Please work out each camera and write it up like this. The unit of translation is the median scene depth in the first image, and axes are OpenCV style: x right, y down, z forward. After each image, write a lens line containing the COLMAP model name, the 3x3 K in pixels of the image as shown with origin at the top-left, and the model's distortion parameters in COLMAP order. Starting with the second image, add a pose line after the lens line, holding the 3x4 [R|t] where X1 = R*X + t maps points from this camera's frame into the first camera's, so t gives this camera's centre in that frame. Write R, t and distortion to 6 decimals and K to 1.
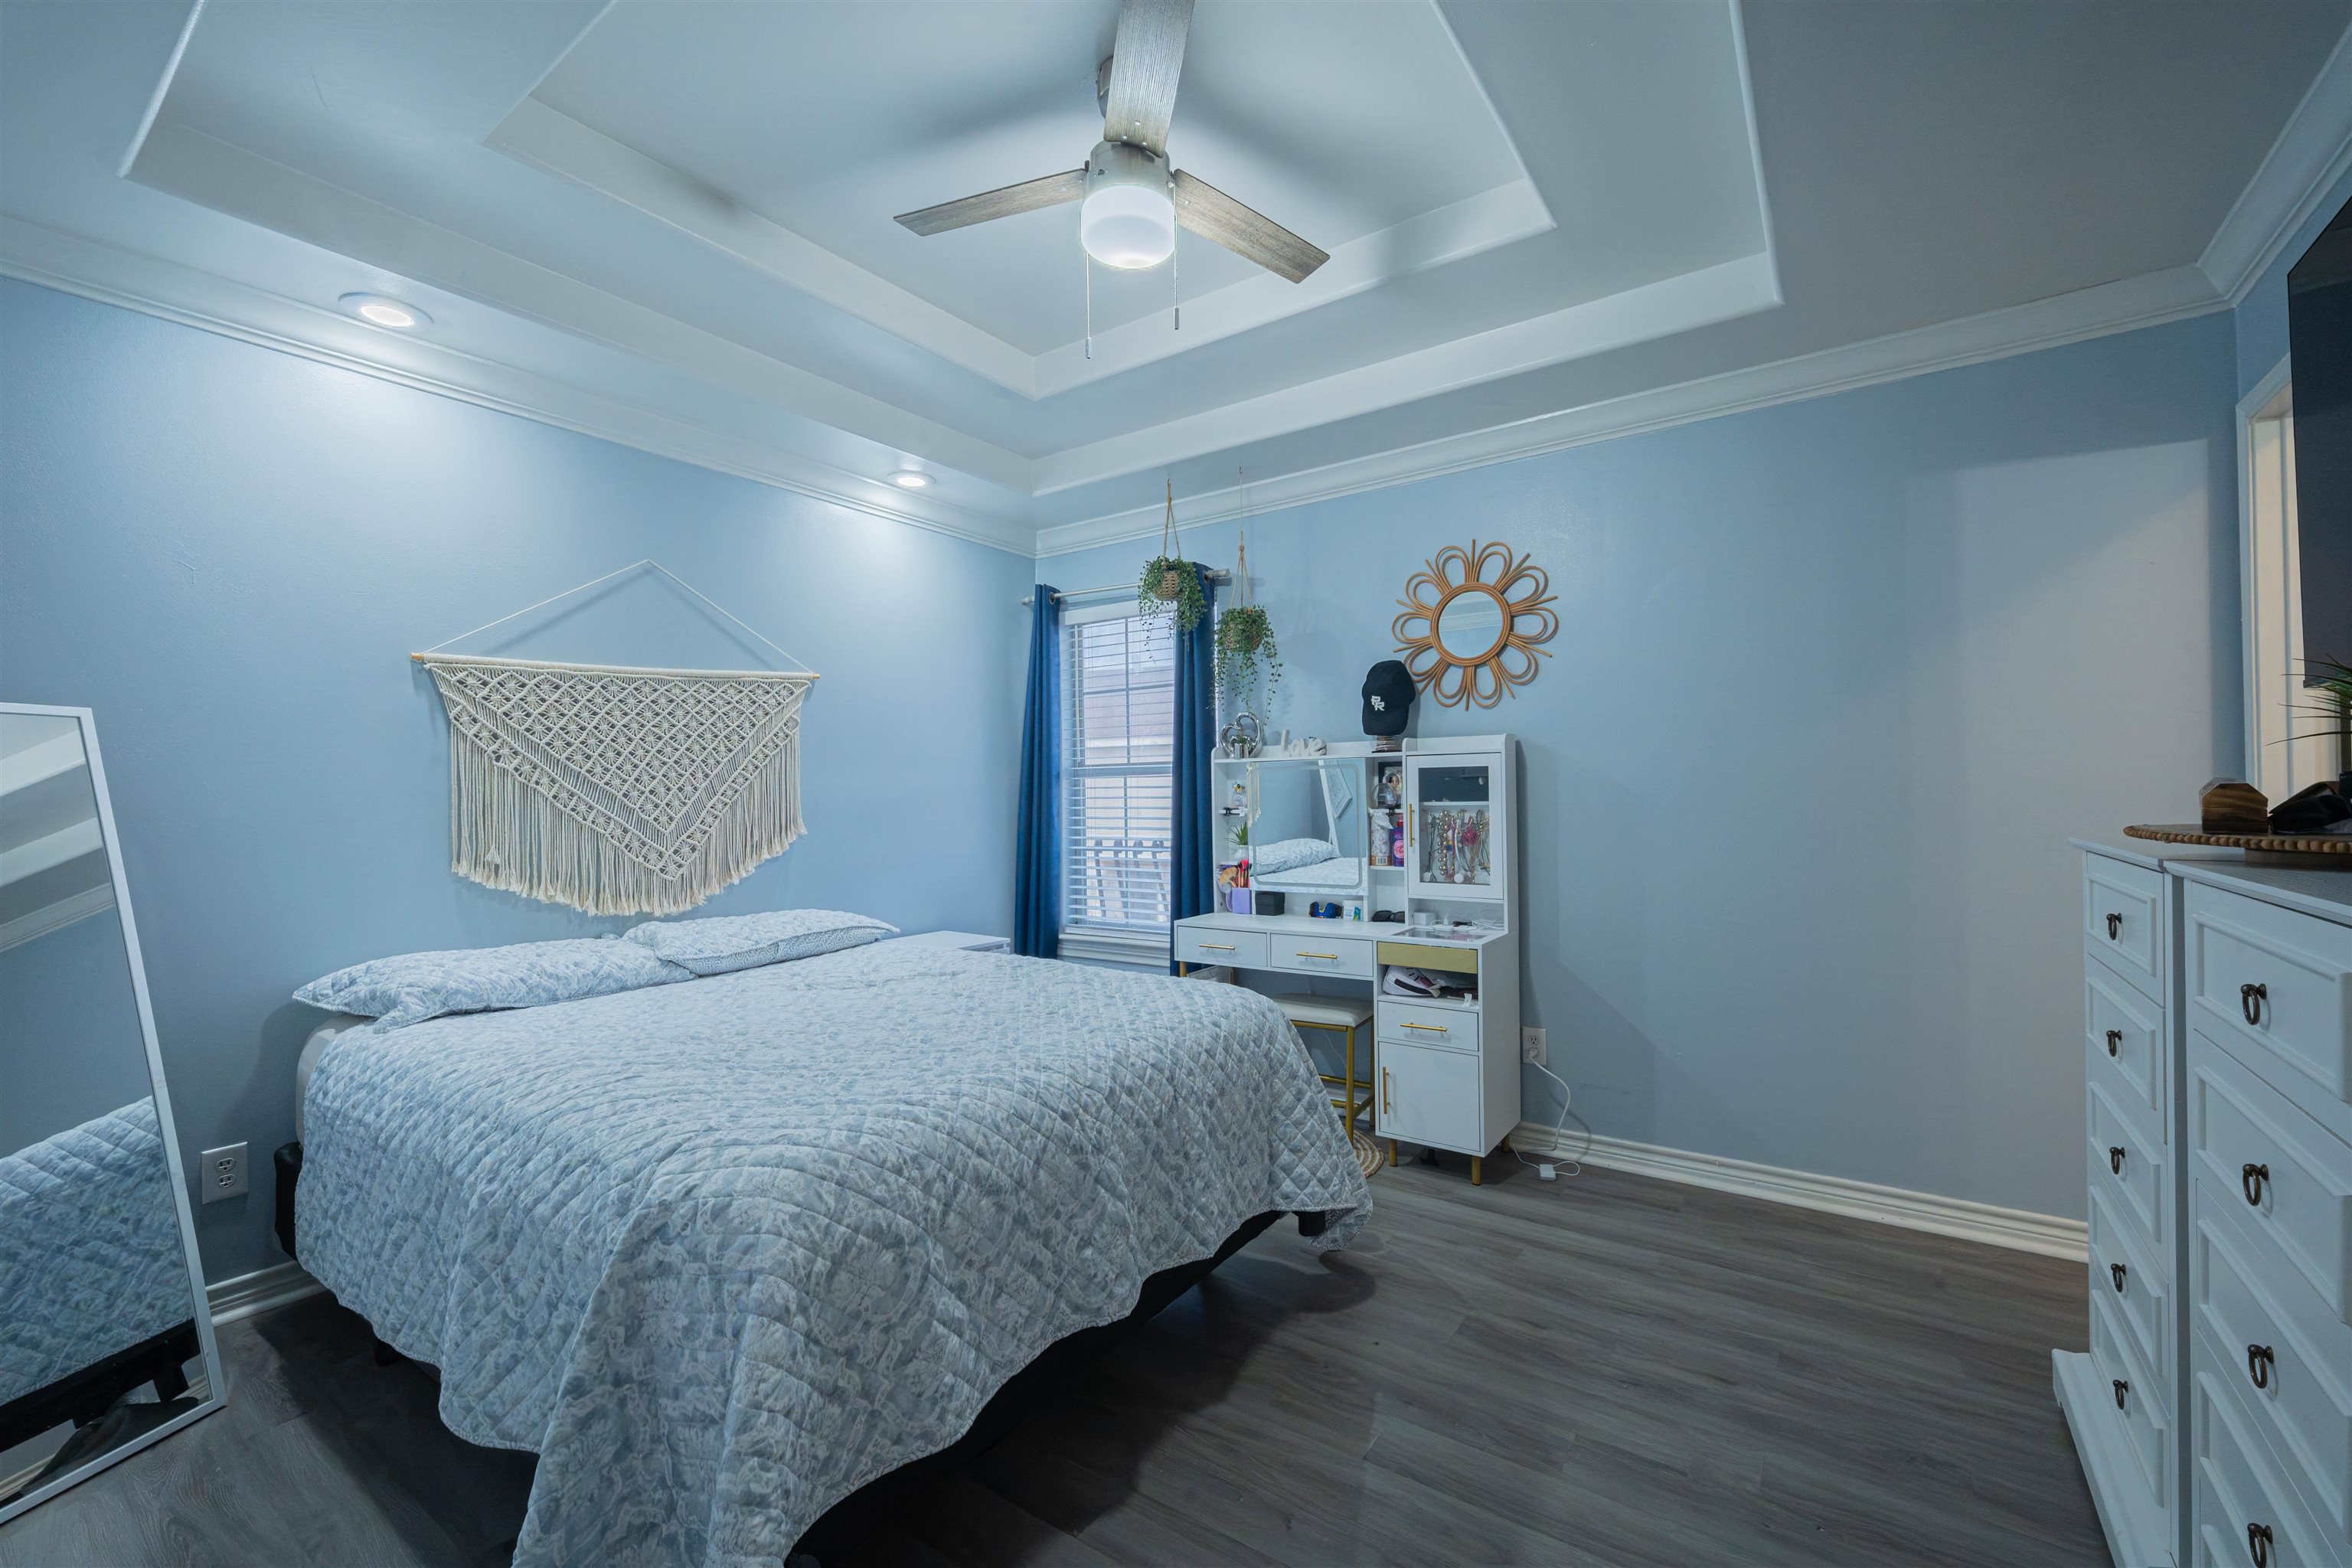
lens RADIAL K [[992.8, 0, 1166.7], [0, 992.8, 790.6], [0, 0, 1]] dist [0.003413, 0.000375]
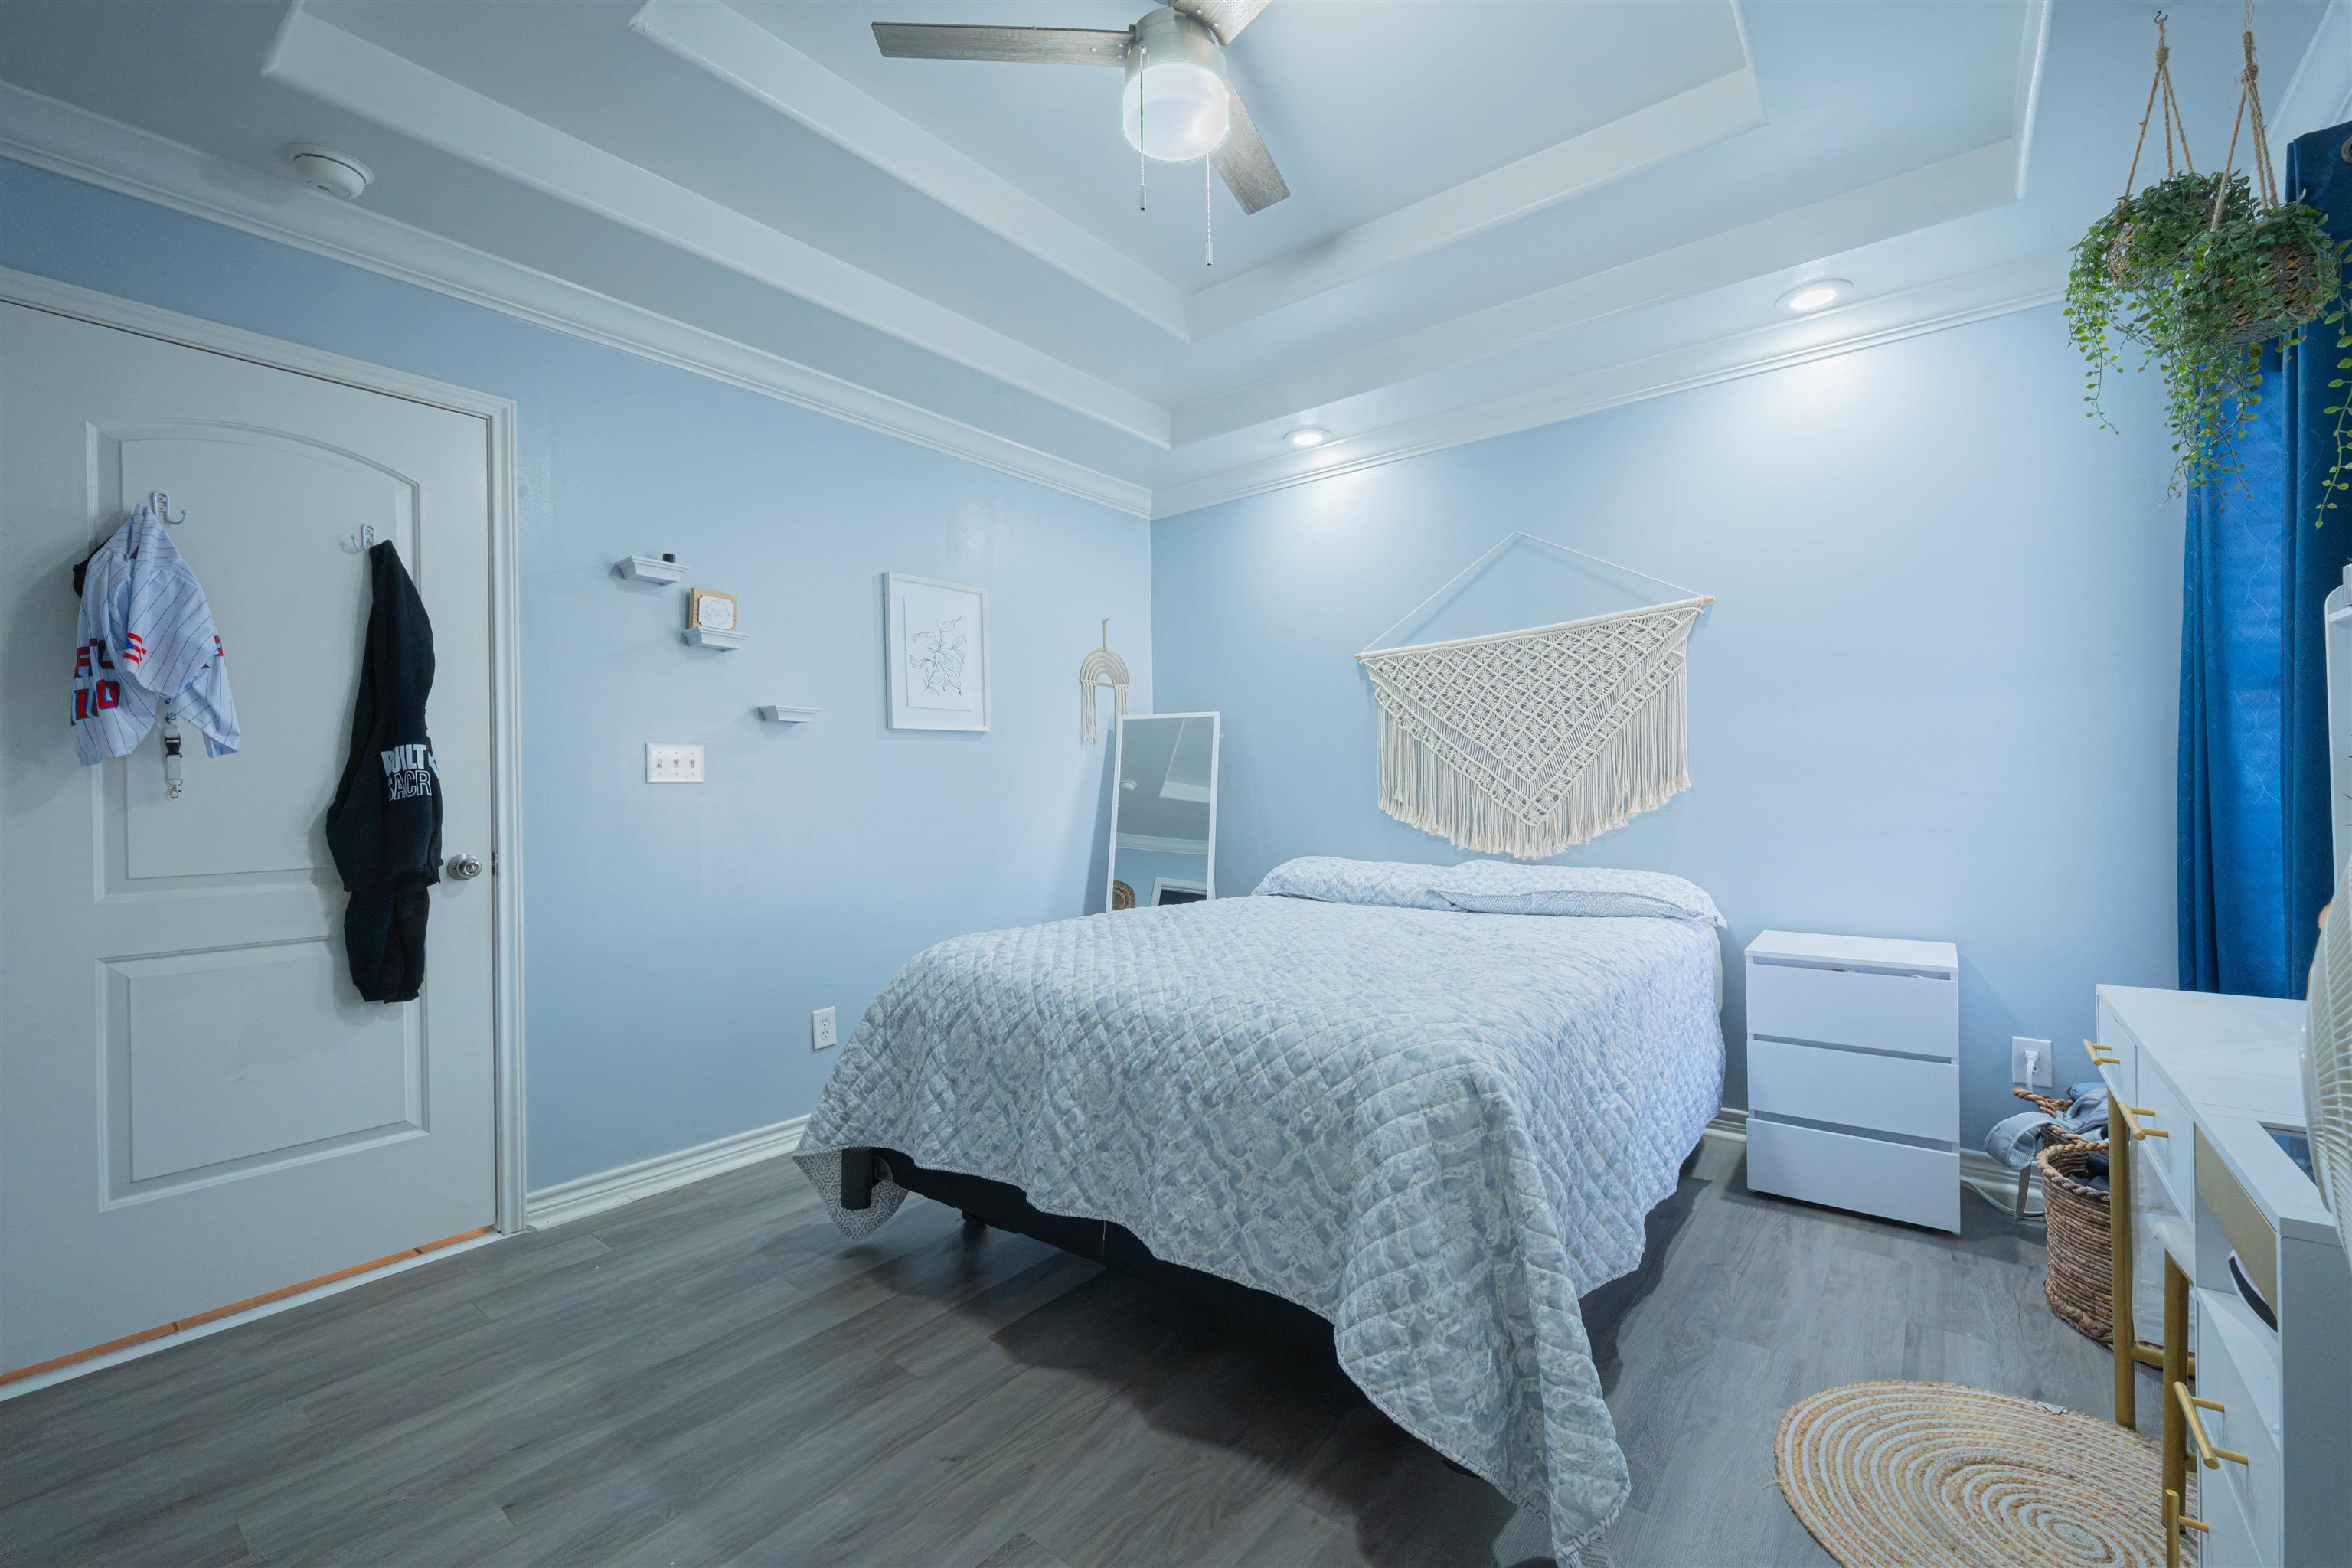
lens RADIAL K [[1019.2, 0, 1224.9], [0, 1019.2, 787.6], [0, 0, 1]] dist [0.026103, 0.000169]
pose [[-0.067947, 0.011220, -0.997626, 0.632477], [0.016556, 0.999812, 0.010117, 0.032957], [0.997552, -0.015830, -0.068120, 0.763646]]
